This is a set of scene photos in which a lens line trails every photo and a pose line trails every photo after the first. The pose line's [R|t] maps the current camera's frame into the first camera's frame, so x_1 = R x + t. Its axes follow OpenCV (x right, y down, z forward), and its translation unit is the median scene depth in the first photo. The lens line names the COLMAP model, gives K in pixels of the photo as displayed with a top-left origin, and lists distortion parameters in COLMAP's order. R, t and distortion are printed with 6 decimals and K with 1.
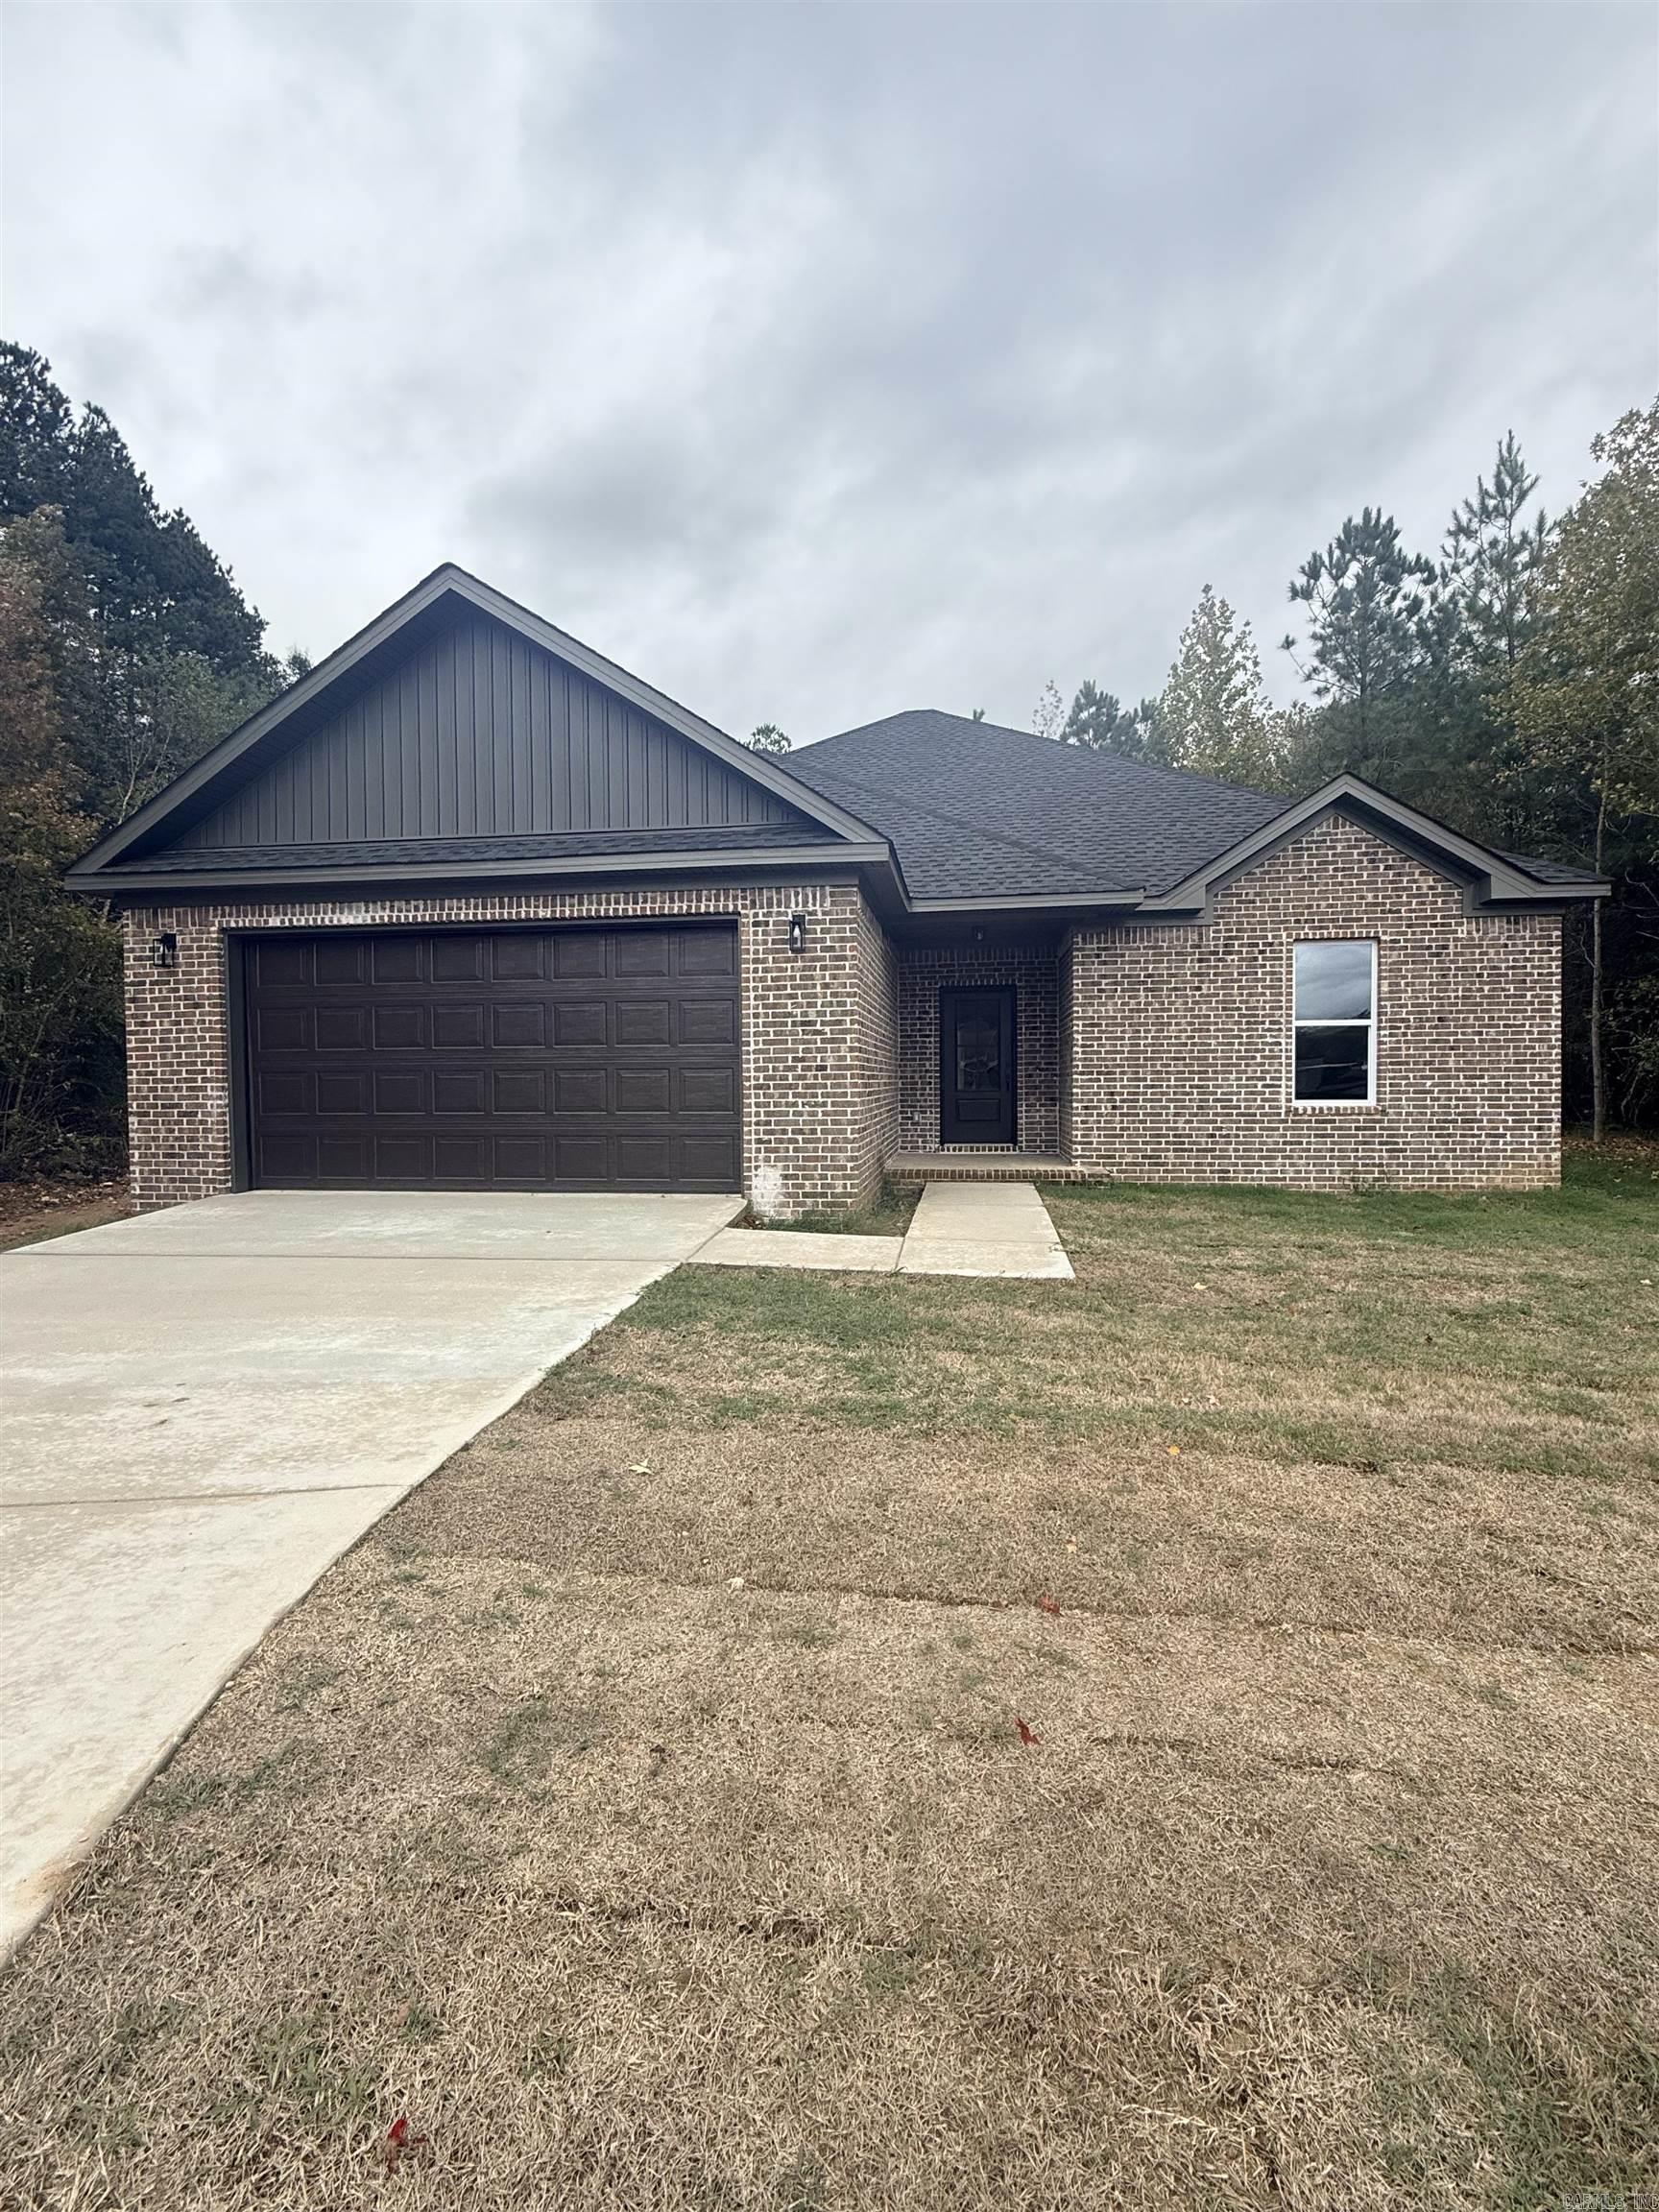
lens RADIAL K [[984.3, 0, 832.9], [0, 984.3, 1114.0], [0, 0, 1]] dist [-0.001014, 0.001260]
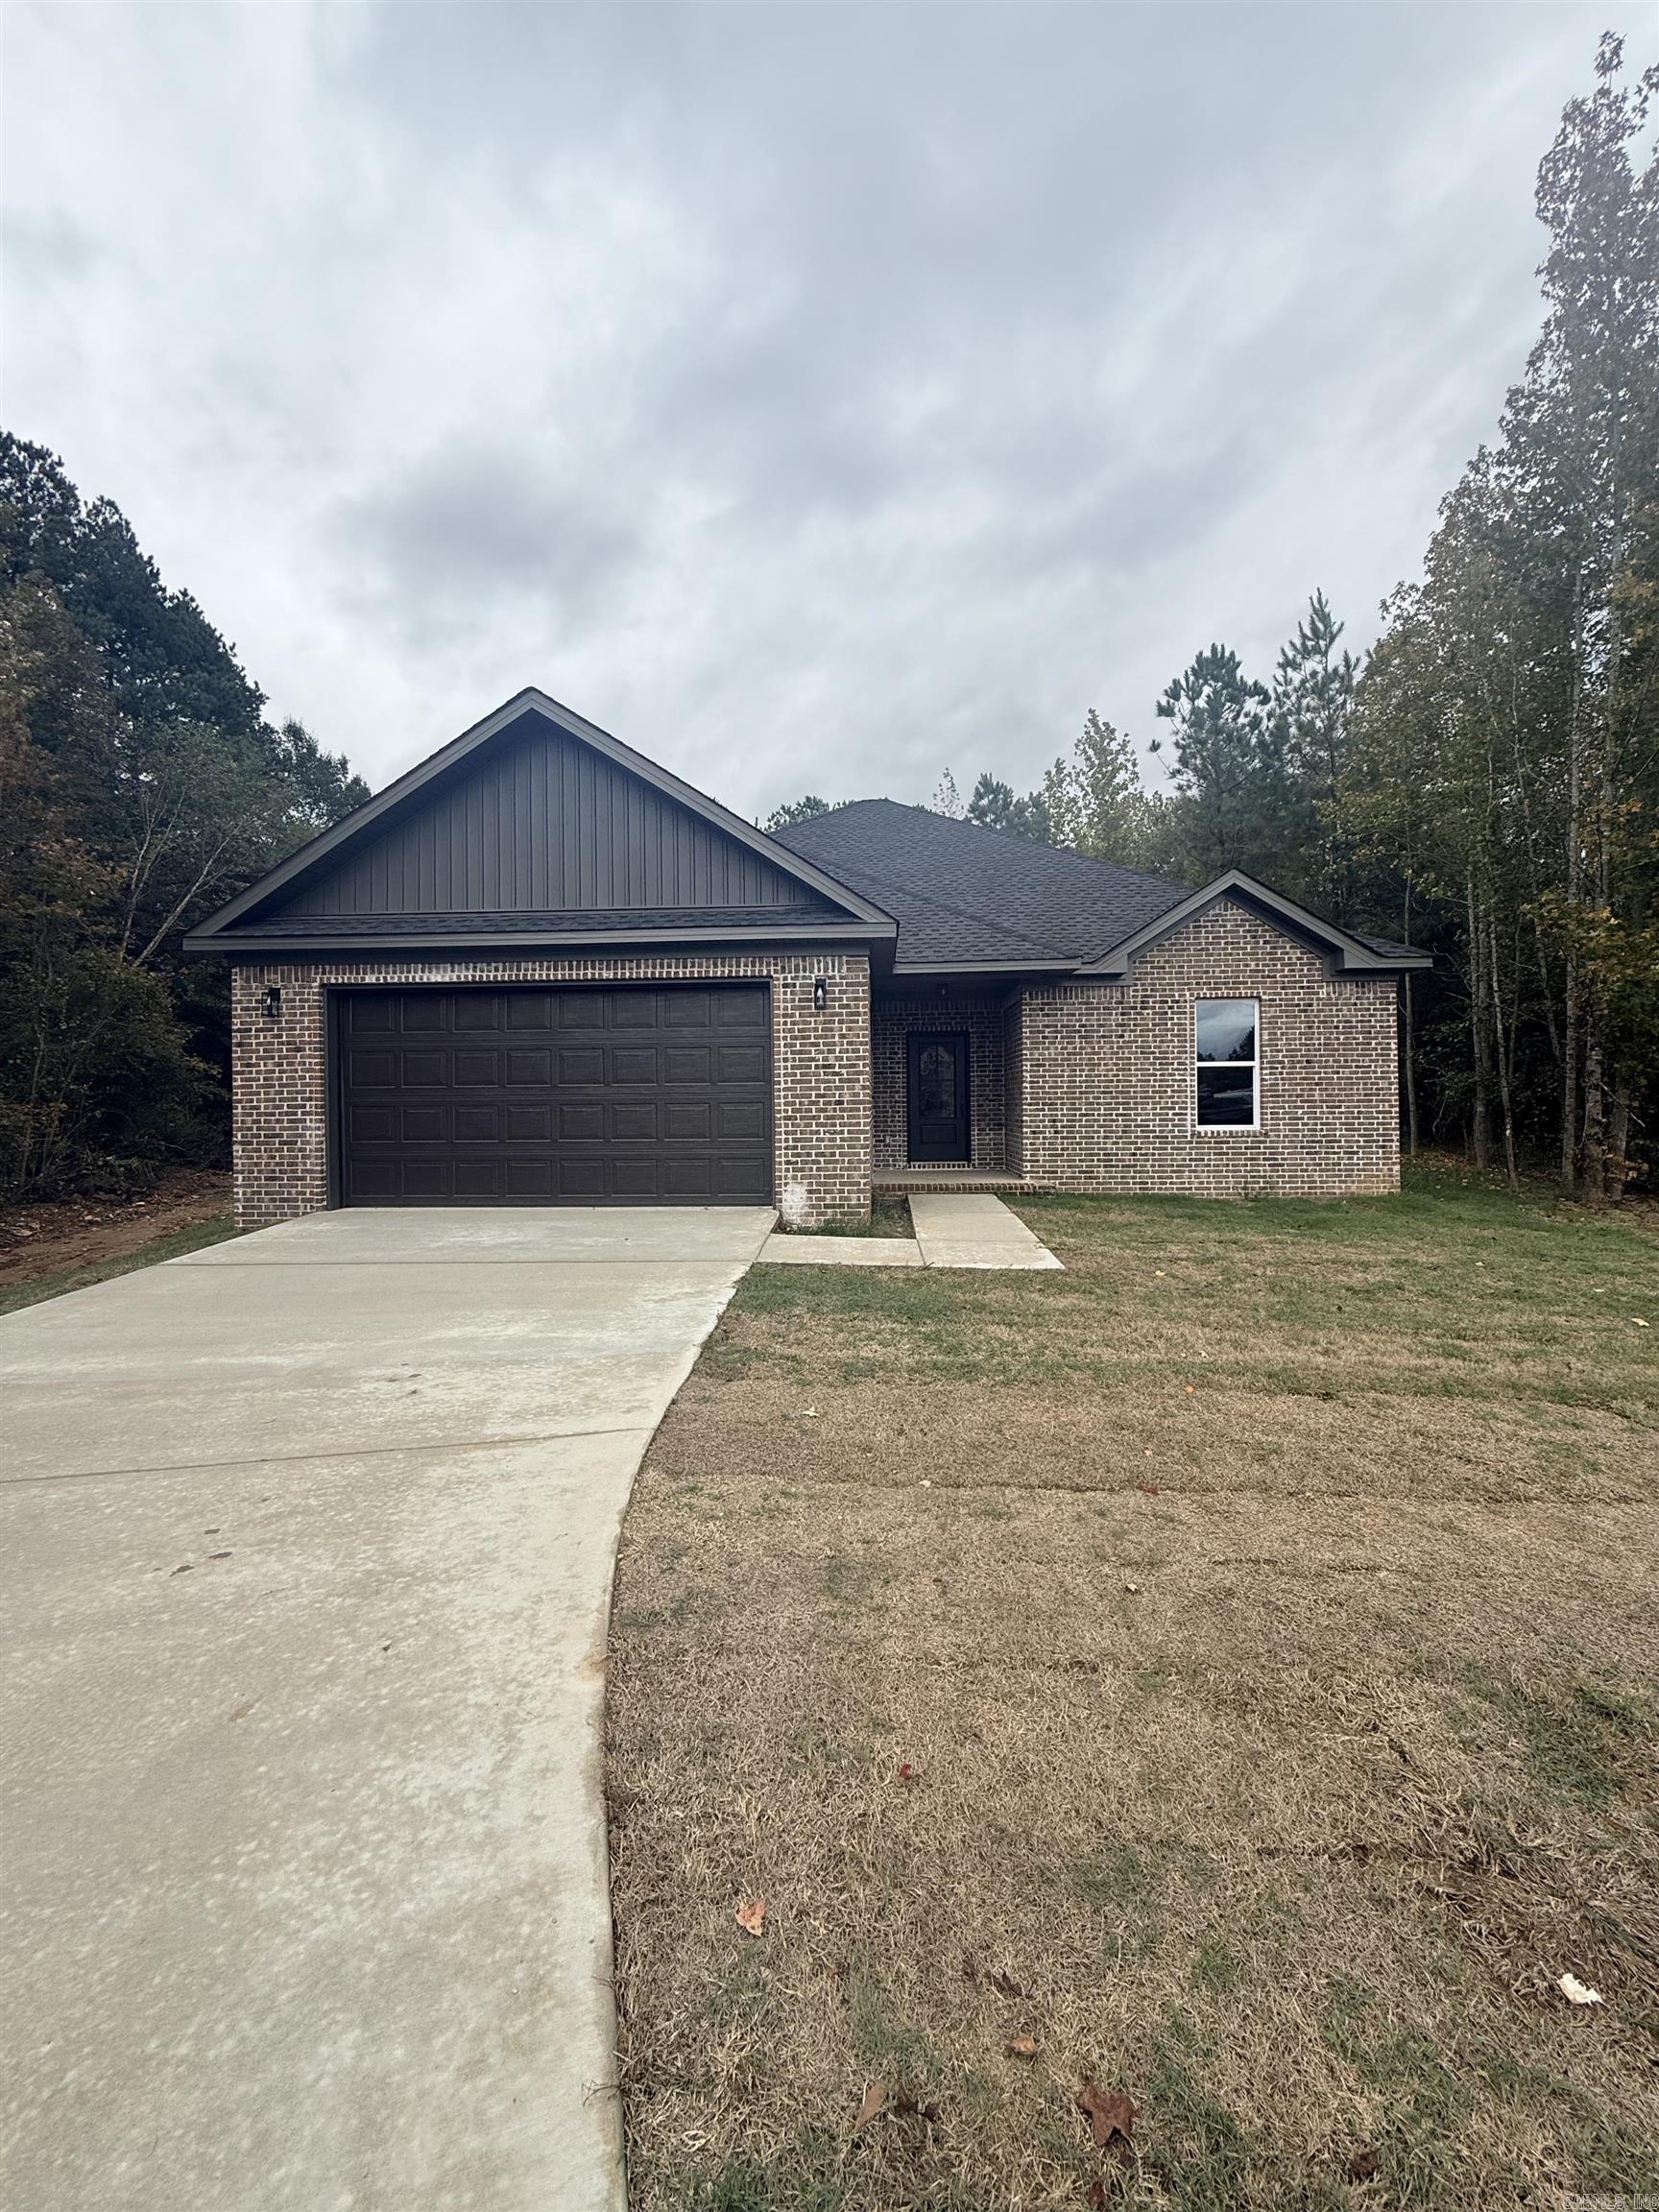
lens RADIAL K [[874.9, 0, 824.7], [0, 874.9, 1102.6], [0, 0, 1]] dist [0.000413, 0.000216]
pose [[0.996491, -0.002223, 0.083673, -0.120853], [0.005115, 0.999396, -0.034373, -0.008973], [-0.083546, 0.034681, 0.995900, -0.088078]]
